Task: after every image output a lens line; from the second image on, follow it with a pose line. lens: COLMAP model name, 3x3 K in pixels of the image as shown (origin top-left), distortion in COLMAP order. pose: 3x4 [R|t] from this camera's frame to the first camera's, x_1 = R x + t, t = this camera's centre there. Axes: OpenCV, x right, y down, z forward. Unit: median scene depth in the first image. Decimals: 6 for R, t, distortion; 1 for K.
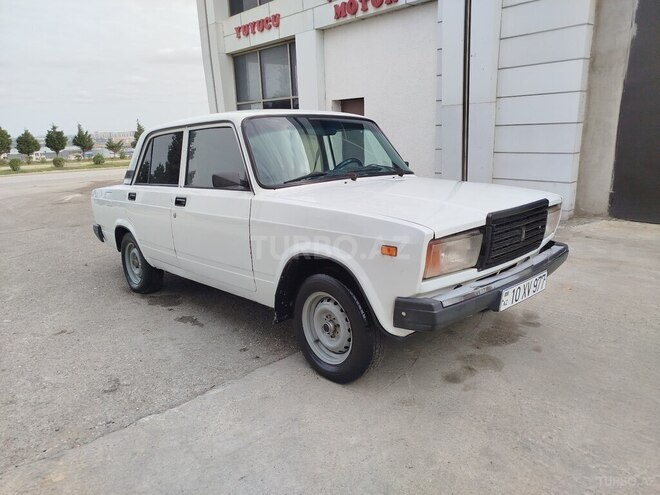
lens RADIAL K [[464.7, 0, 330.0], [0, 464.7, 247.5], [0, 0, 1]] dist [0.004956, 0.005309]
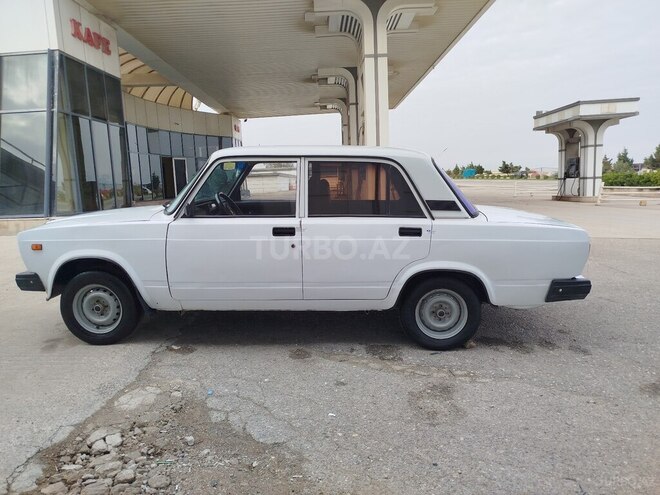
lens RADIAL K [[464.7, 0, 330.0], [0, 464.7, 247.5], [0, 0, 1]] dist [0.004956, 0.005309]
pose [[-0.729852, 0.161132, -0.664344, 0.598817], [-0.105394, 0.933681, 0.342244, -0.471838], [0.675432, 0.319805, -0.664467, 1.951367]]
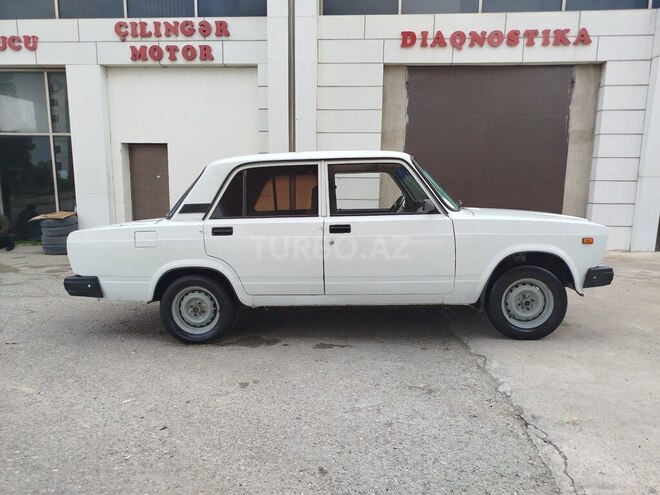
lens RADIAL K [[466.3, 0, 330.0], [0, 466.3, 247.5], [0, 0, 1]] dist [0.005816, 0.006064]
pose [[0.730566, -0.055172, 0.680609, -0.999613], [0.133236, 0.989090, -0.062838, 0.007309], [-0.669717, 0.136589, 0.729947, 0.225463]]
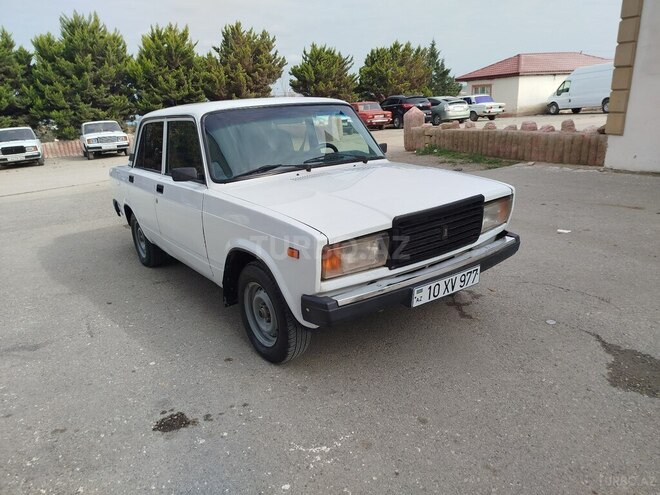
lens RADIAL K [[466.3, 0, 330.0], [0, 466.3, 247.5], [0, 0, 1]] dist [0.005816, 0.006064]
pose [[0.990632, 0.017416, -0.135443, 0.208588], [-0.004252, 0.995287, 0.096881, -0.064703], [0.136492, -0.095398, 0.986037, -0.036028]]
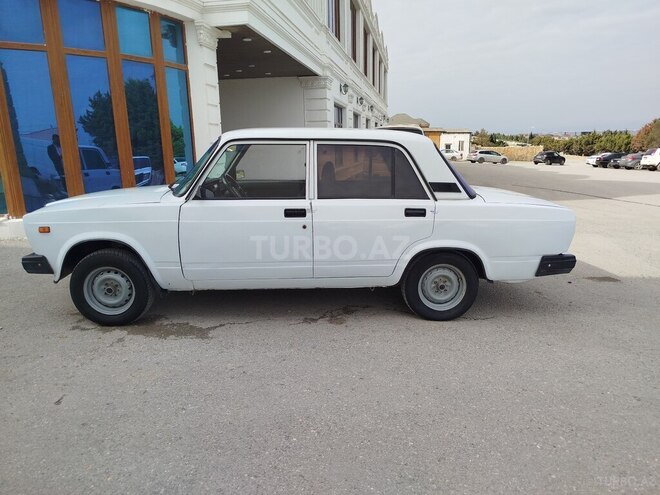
lens RADIAL K [[464.7, 0, 330.0], [0, 464.7, 247.5], [0, 0, 1]] dist [0.004956, 0.005309]
pose [[-0.672342, 0.201653, -0.712244, 0.696890], [-0.125770, 0.917071, 0.378368, -0.481739], [0.729478, 0.343972, -0.591224, 1.907969]]
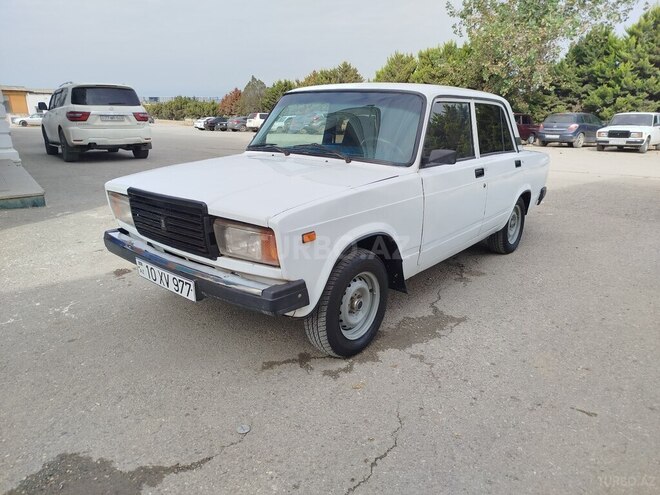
lens RADIAL K [[464.7, 0, 330.0], [0, 464.7, 247.5], [0, 0, 1]] dist [0.004956, 0.005309]
pose [[0.108838, 0.322127, -0.940419, 0.965239], [-0.220236, 0.930343, 0.293187, -0.240843], [0.969356, 0.175205, 0.172200, 0.812326]]
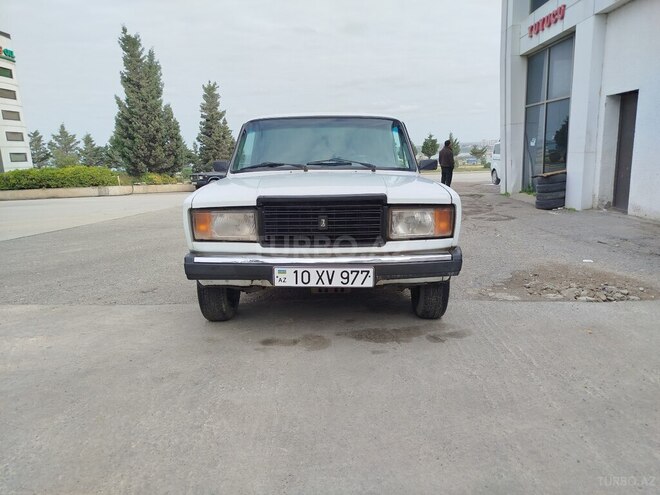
lens RADIAL K [[465.0, 0, 330.0], [0, 465.0, 247.5], [0, 0, 1]] dist [0.011035, 0.004275]
pose [[0.717556, 0.146282, -0.680966, 0.785055], [-0.156660, 0.986541, 0.046846, -0.017139], [0.678653, 0.073066, 0.730815, 0.174775]]
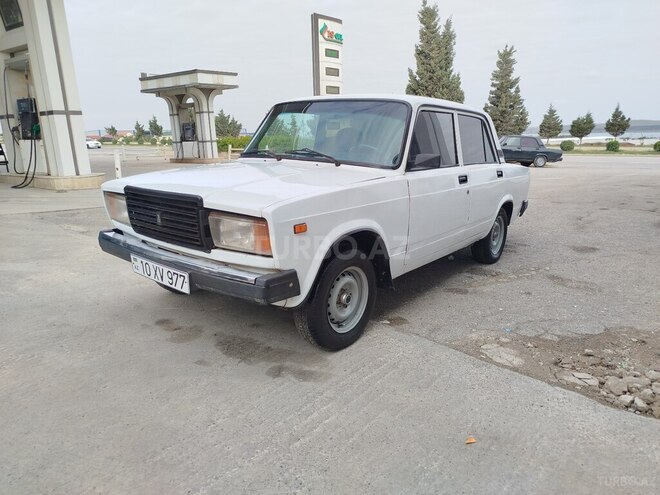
lens RADIAL K [[464.7, 0, 330.0], [0, 464.7, 247.5], [0, 0, 1]] dist [0.004956, 0.005309]
pose [[0.131479, 0.273898, -0.952729, 1.005361], [-0.229329, 0.943406, 0.239569, -0.207448], [0.964428, 0.186990, 0.186851, 0.813143]]
